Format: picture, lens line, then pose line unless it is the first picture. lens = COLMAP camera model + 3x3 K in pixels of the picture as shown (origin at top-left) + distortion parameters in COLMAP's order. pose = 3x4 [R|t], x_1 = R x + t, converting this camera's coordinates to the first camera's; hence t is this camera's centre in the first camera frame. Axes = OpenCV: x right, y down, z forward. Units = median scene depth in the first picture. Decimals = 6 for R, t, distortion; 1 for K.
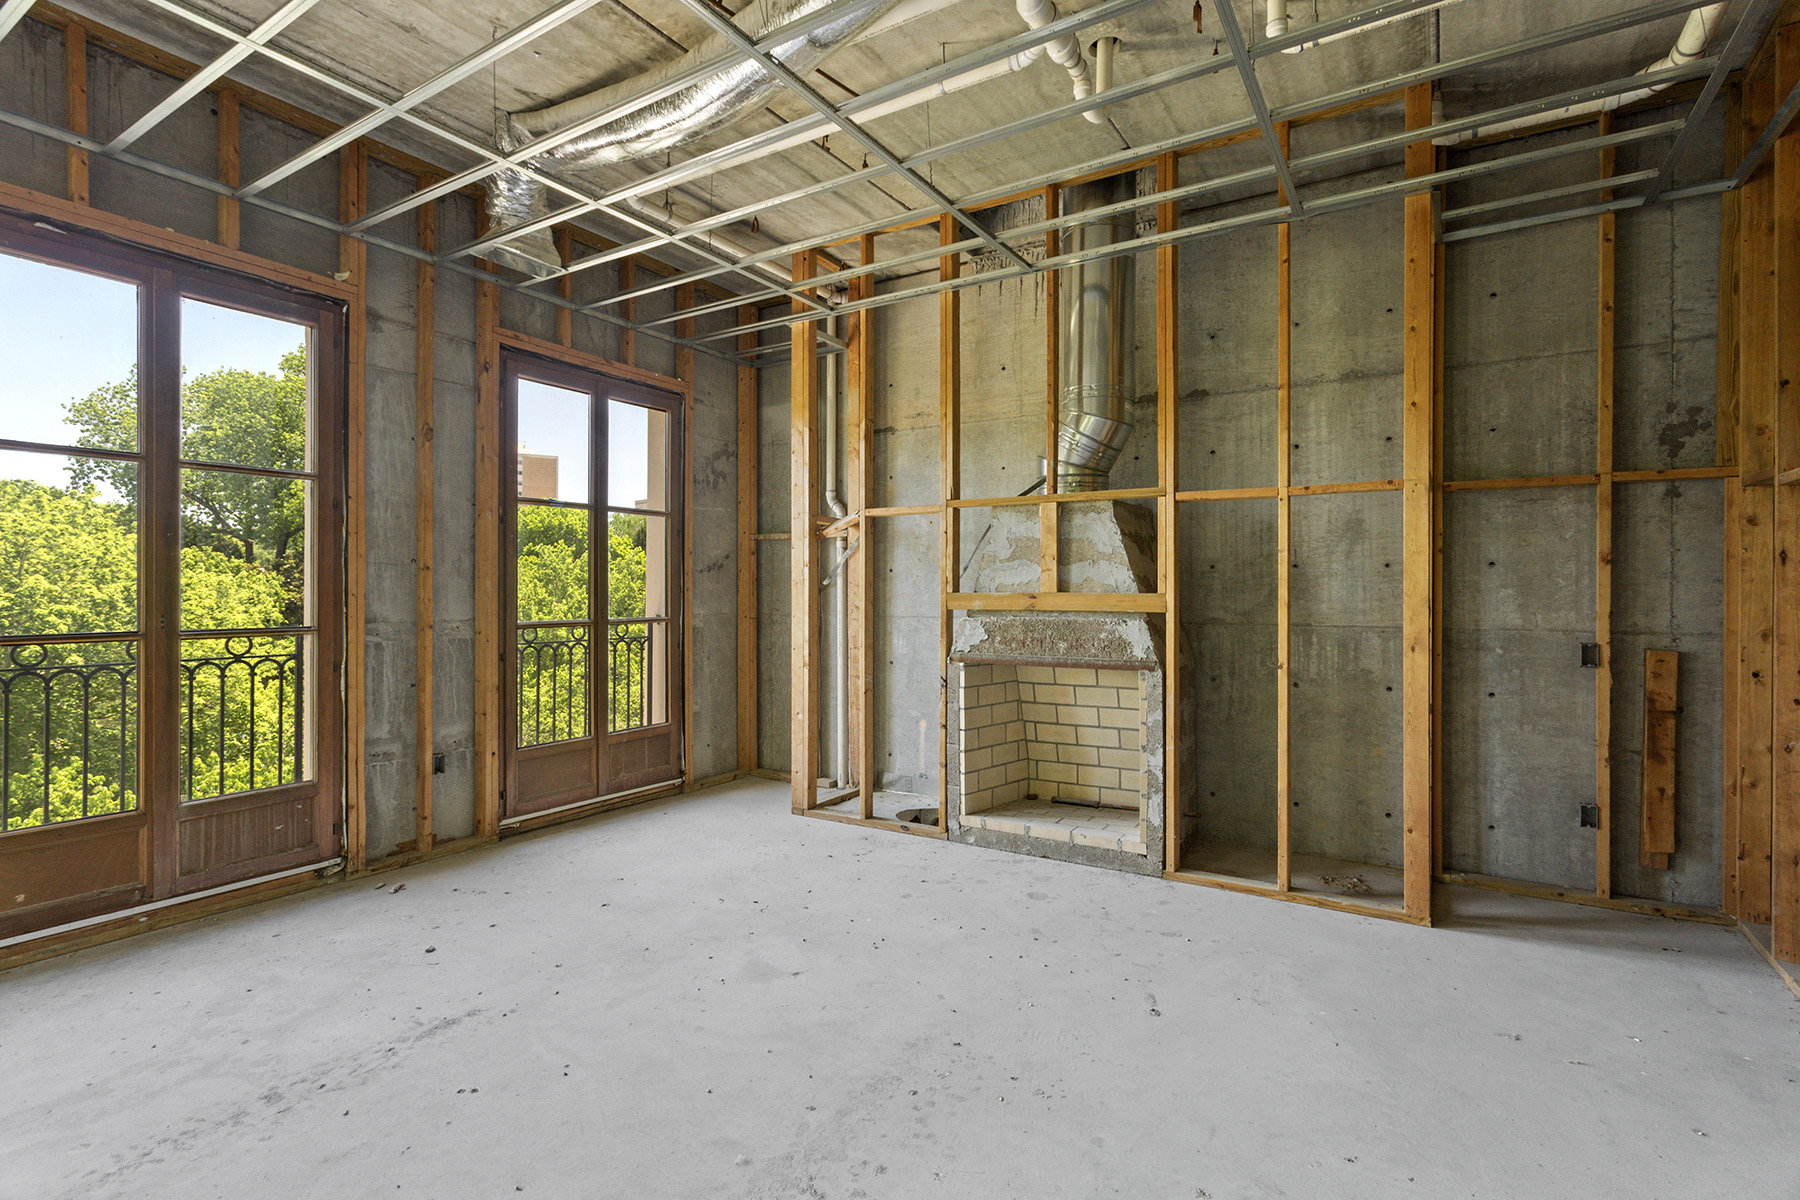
lens RADIAL K [[852.9, 0, 903.1], [0, 852.9, 596.1], [0, 0, 1]] dist [0.001140, 0.002151]
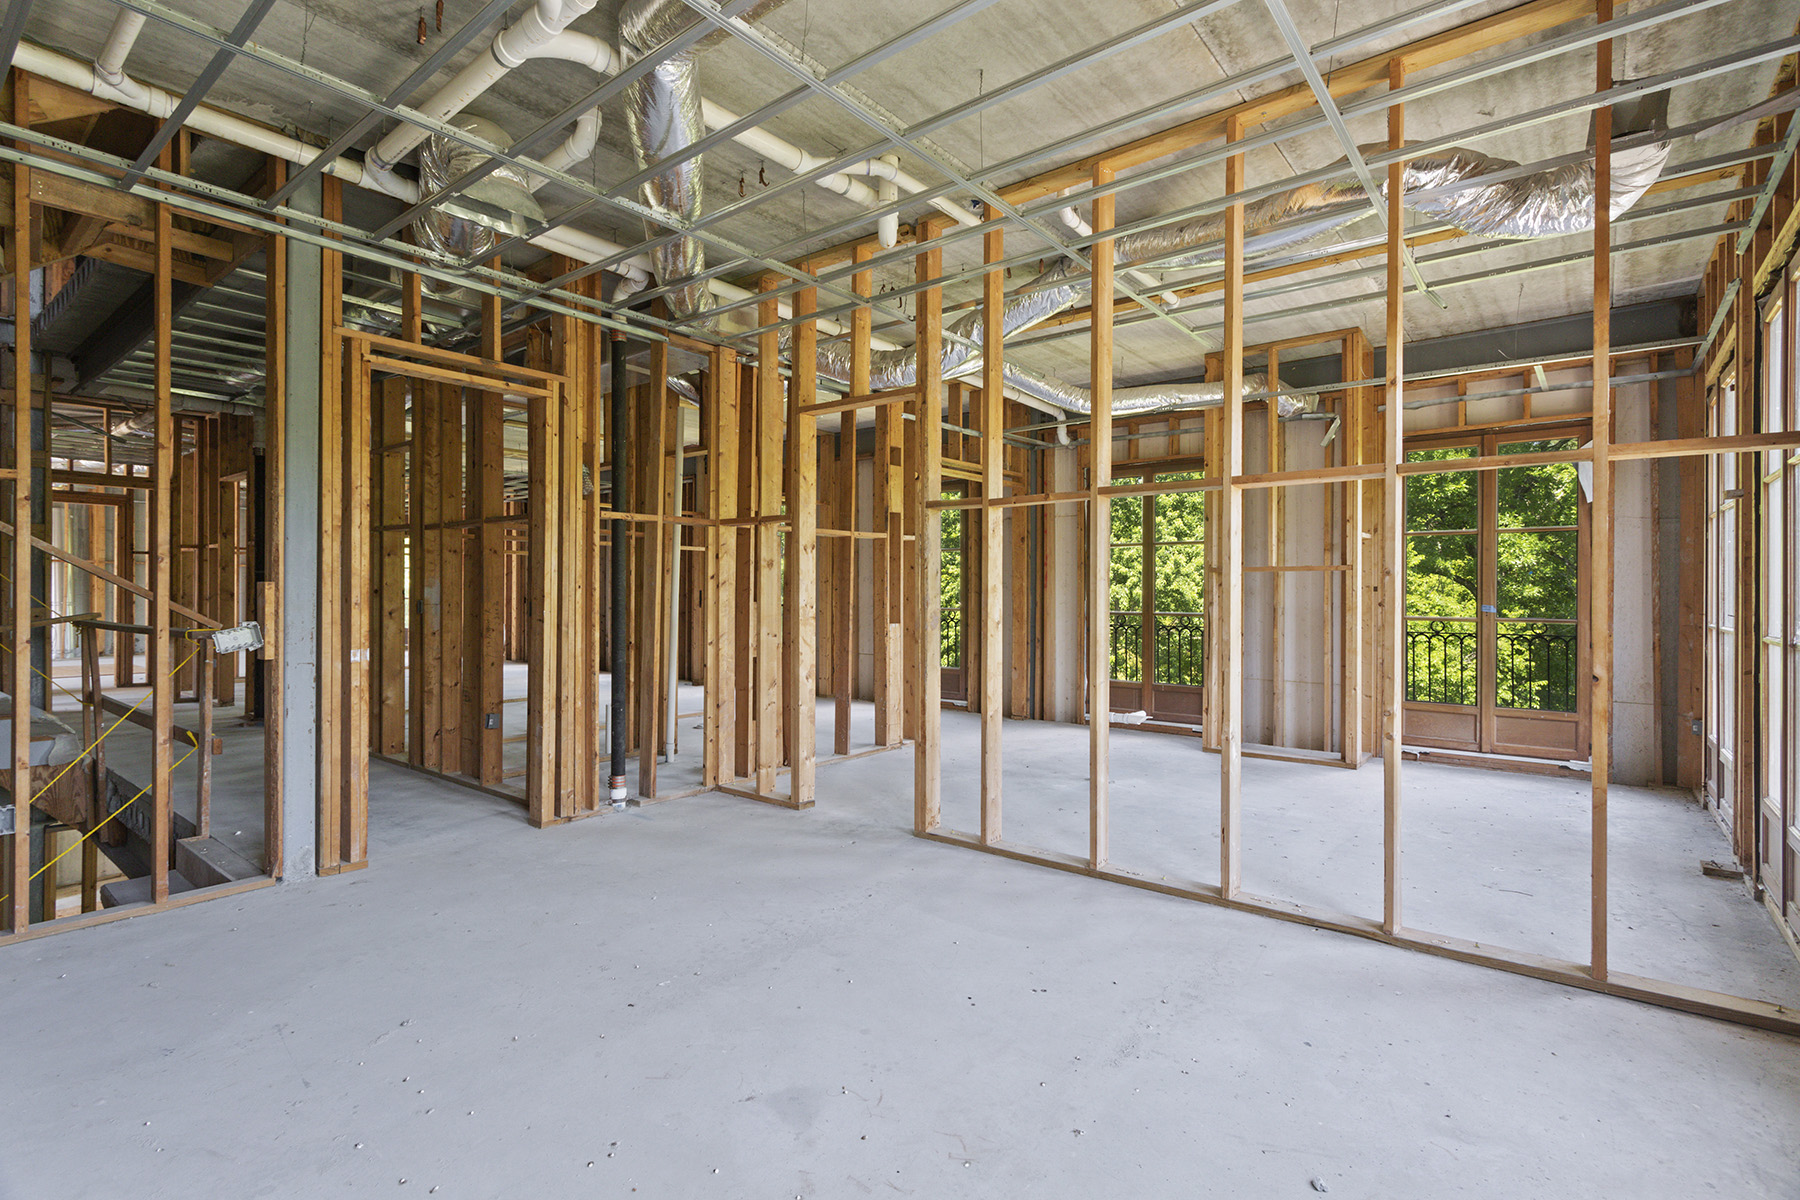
lens RADIAL K [[852.9, 0, 897.9], [0, 852.9, 587.1], [0, 0, 1]] dist [0.001140, 0.002151]
pose [[-0.993046, -0.005609, 0.117590, -0.375532], [-0.005251, 0.999981, 0.003356, -0.017296], [-0.117606, 0.002715, -0.993057, 1.905847]]
